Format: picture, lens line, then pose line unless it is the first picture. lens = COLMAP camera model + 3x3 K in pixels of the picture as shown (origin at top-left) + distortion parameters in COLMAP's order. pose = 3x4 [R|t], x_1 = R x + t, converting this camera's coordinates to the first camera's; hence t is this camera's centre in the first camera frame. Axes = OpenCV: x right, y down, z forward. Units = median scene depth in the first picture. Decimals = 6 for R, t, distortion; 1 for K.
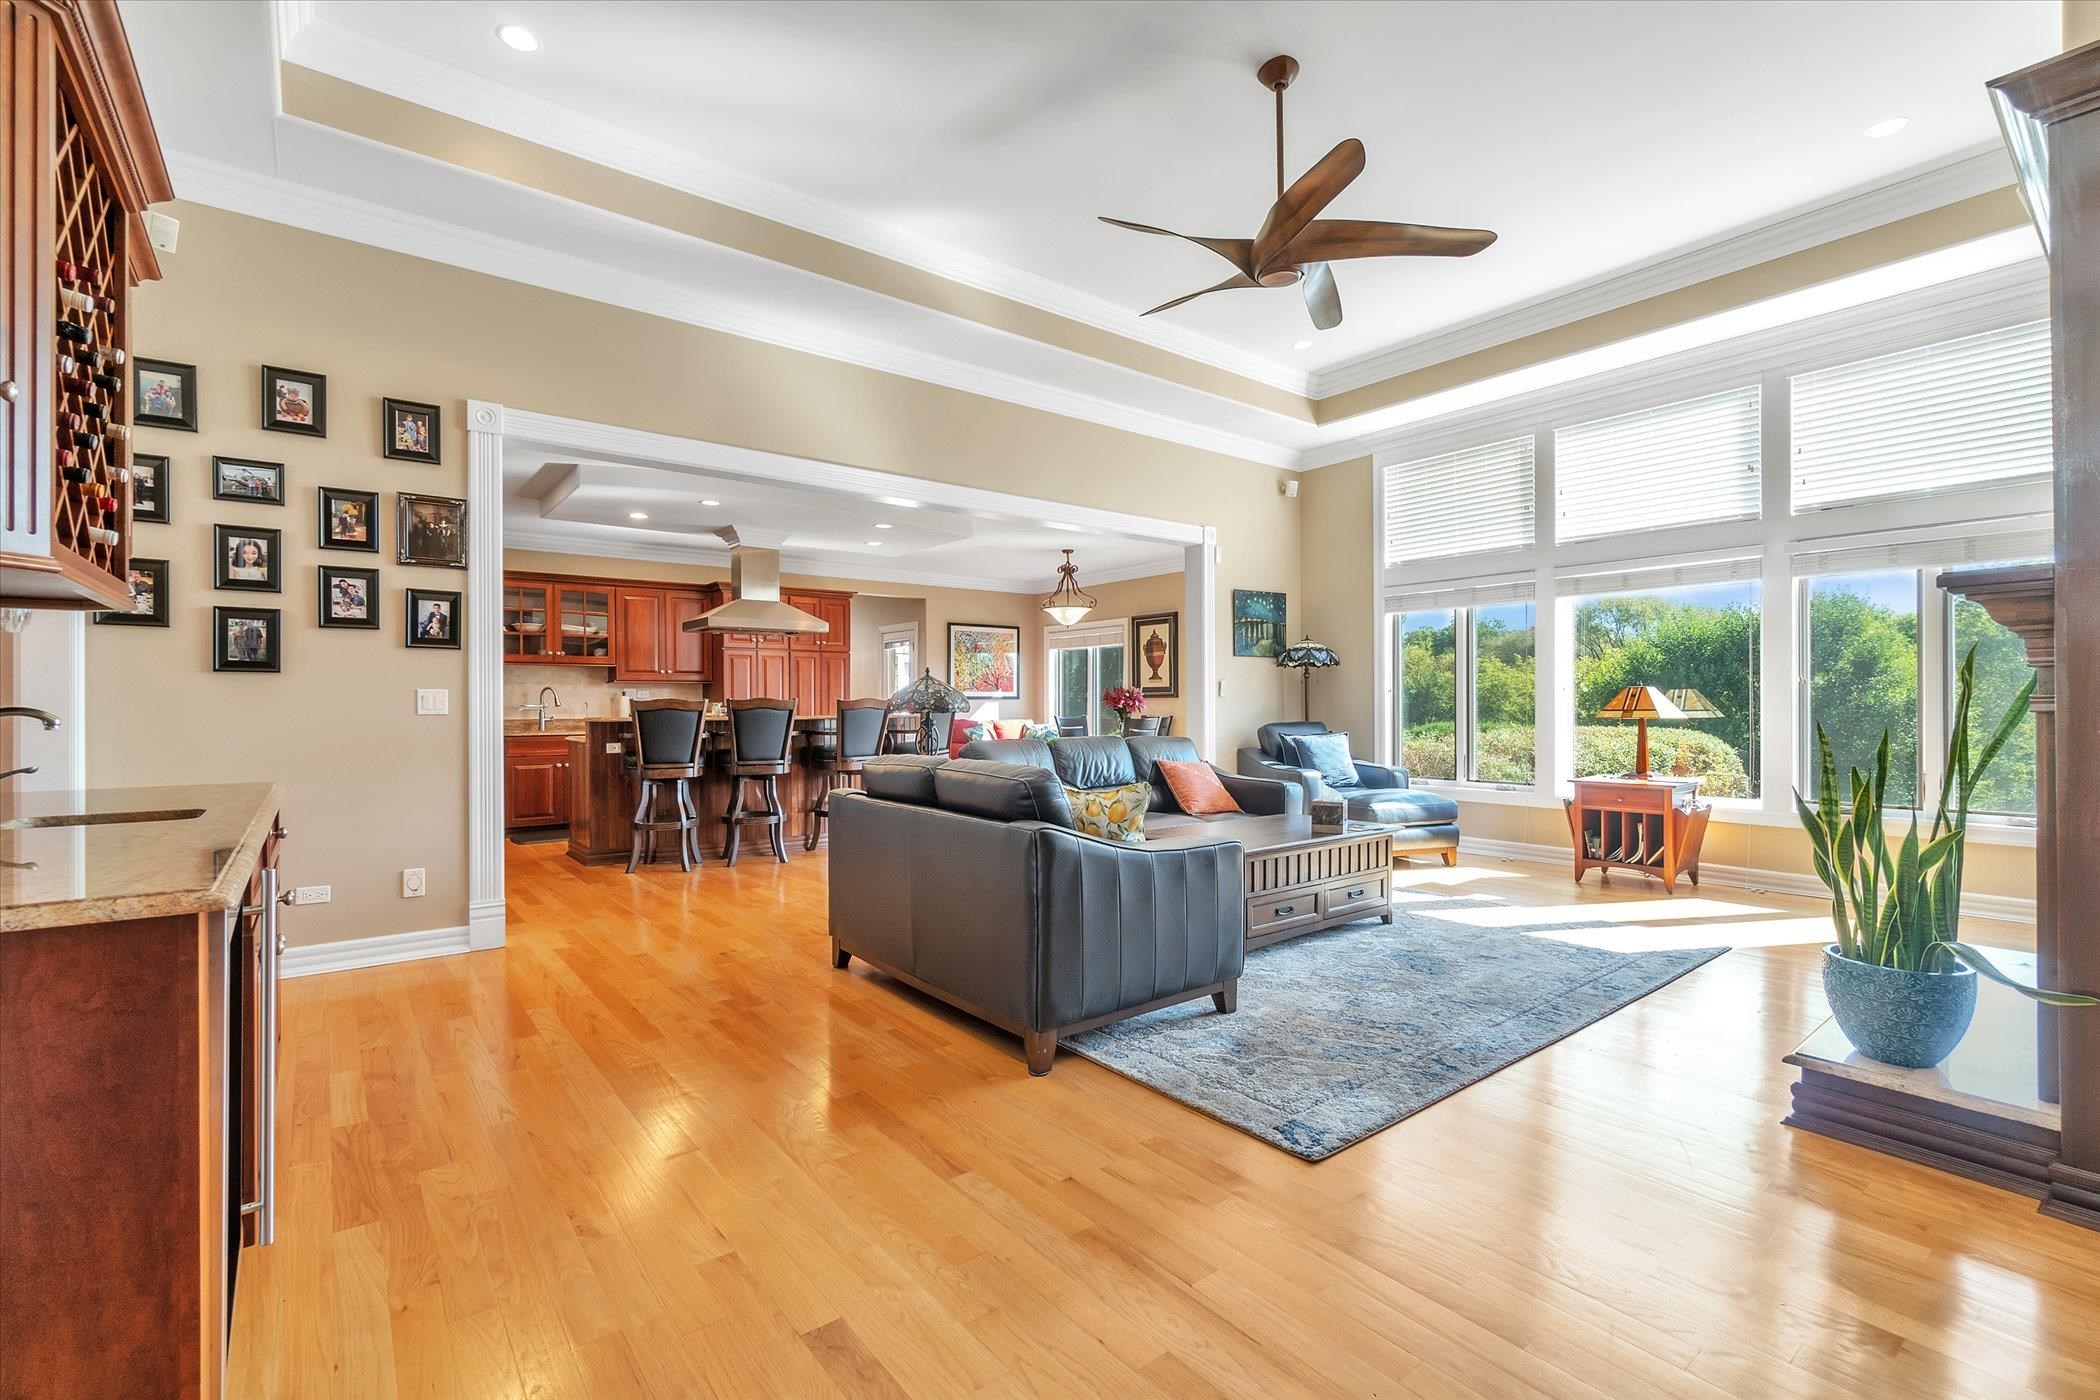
lens RADIAL K [[919.1, 0, 1050.3], [0, 919.1, 704.7], [0, 0, 1]] dist [0.001385, 0.001799]
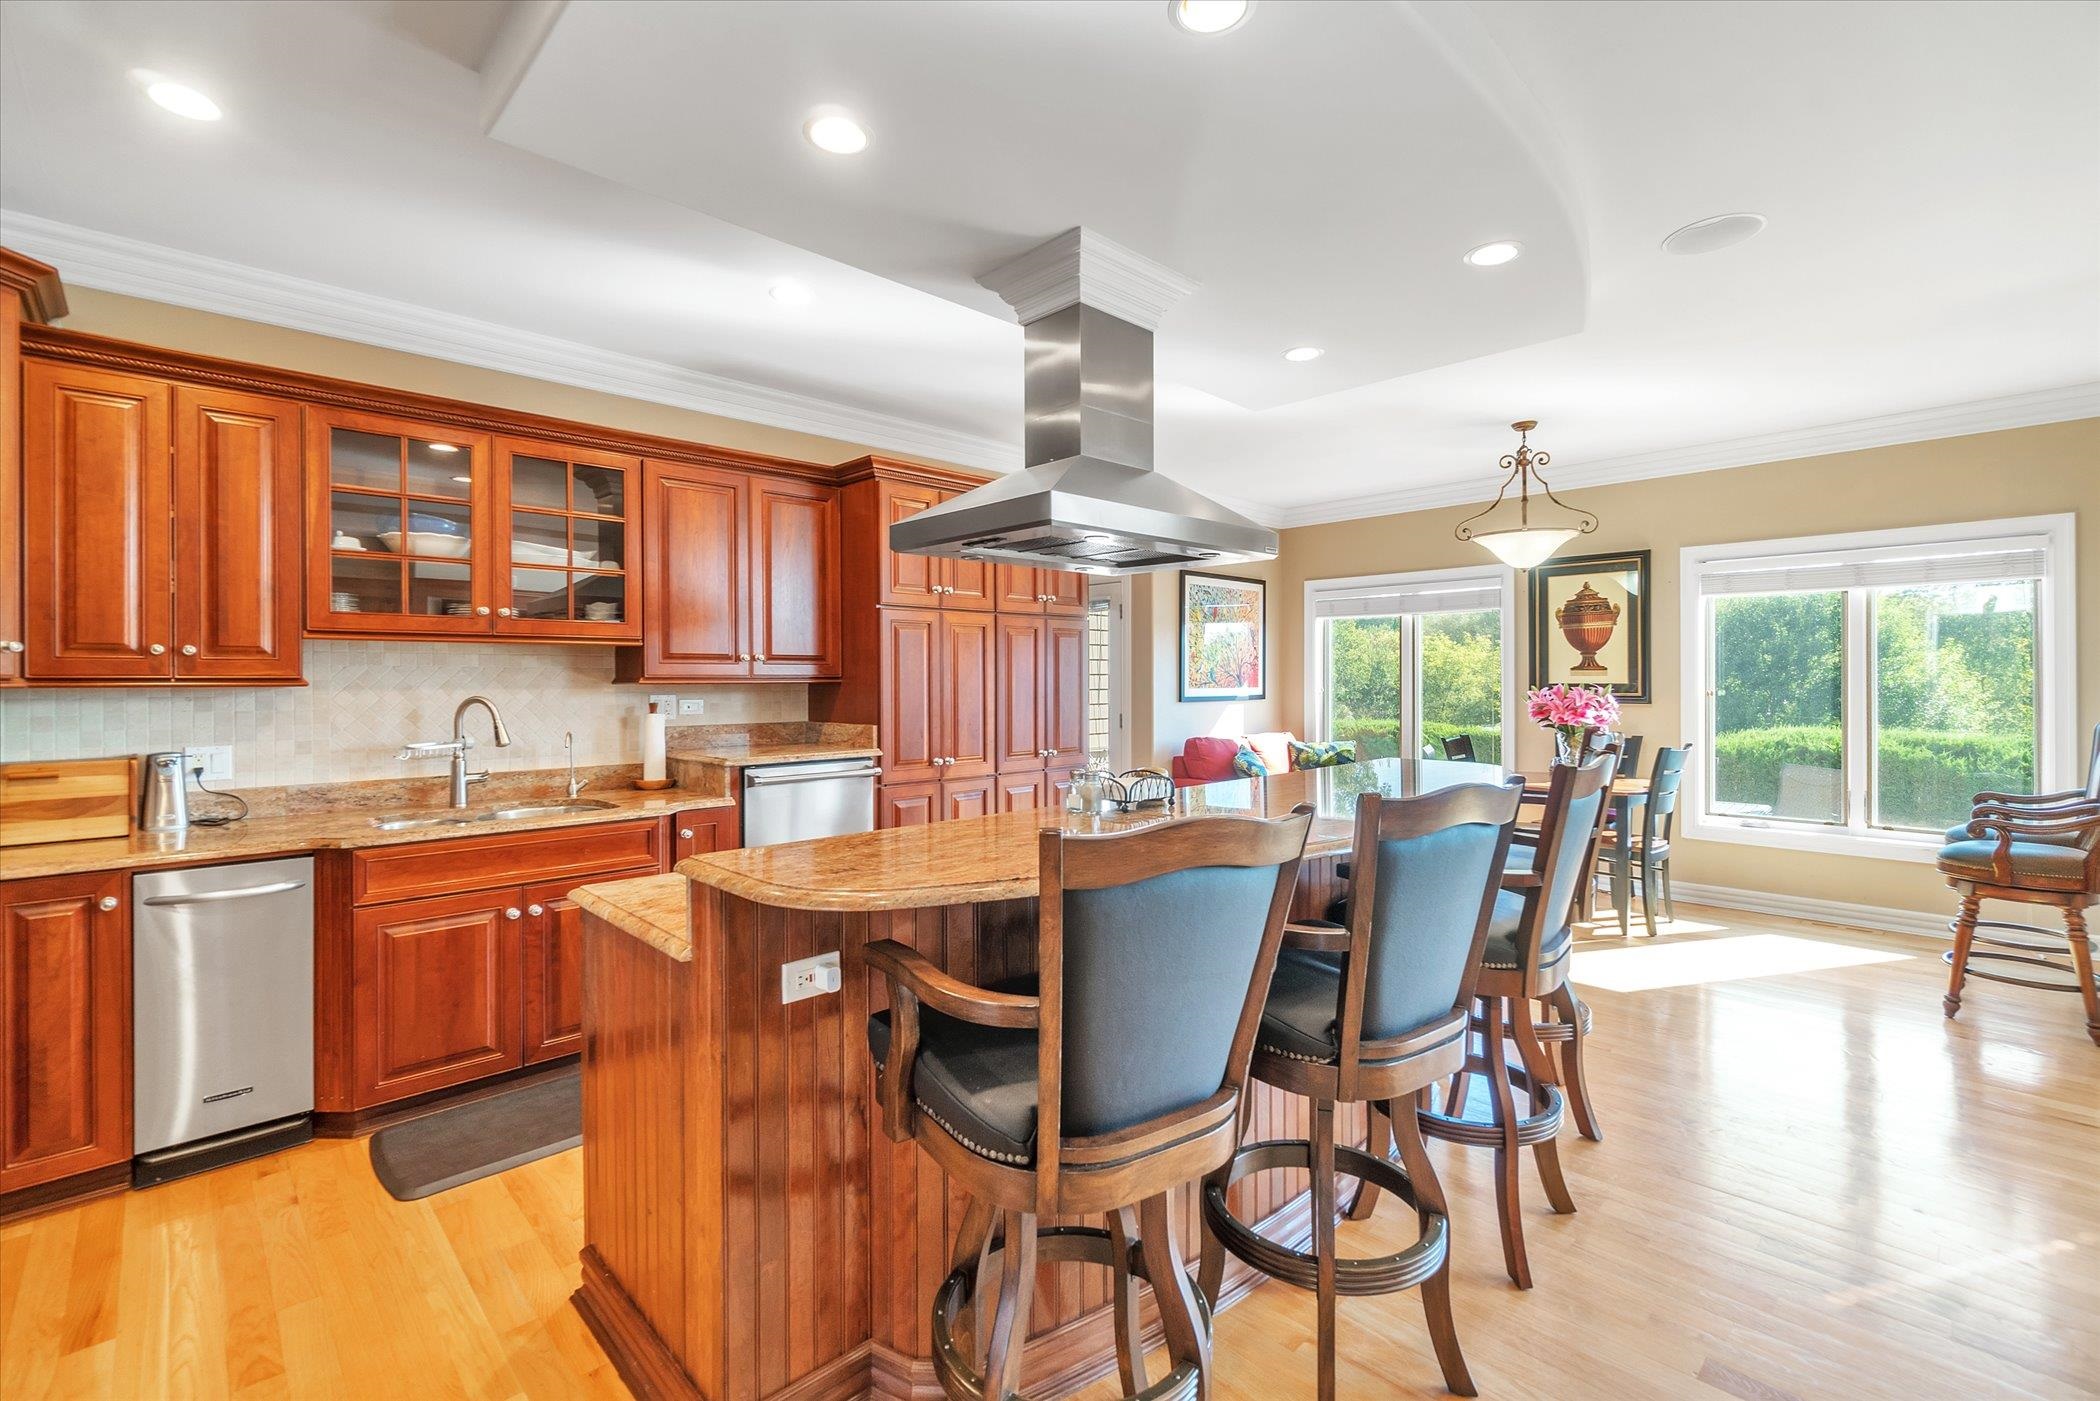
lens RADIAL K [[919.1, 0, 1050.6], [0, 919.1, 683.8], [0, 0, 1]] dist [0.001385, 0.001799]
pose [[0.995020, -0.000502, 0.099673, -0.288632], [0.000084, 0.999991, 0.004198, -0.022836], [-0.099674, -0.004169, 0.995011, 0.494489]]
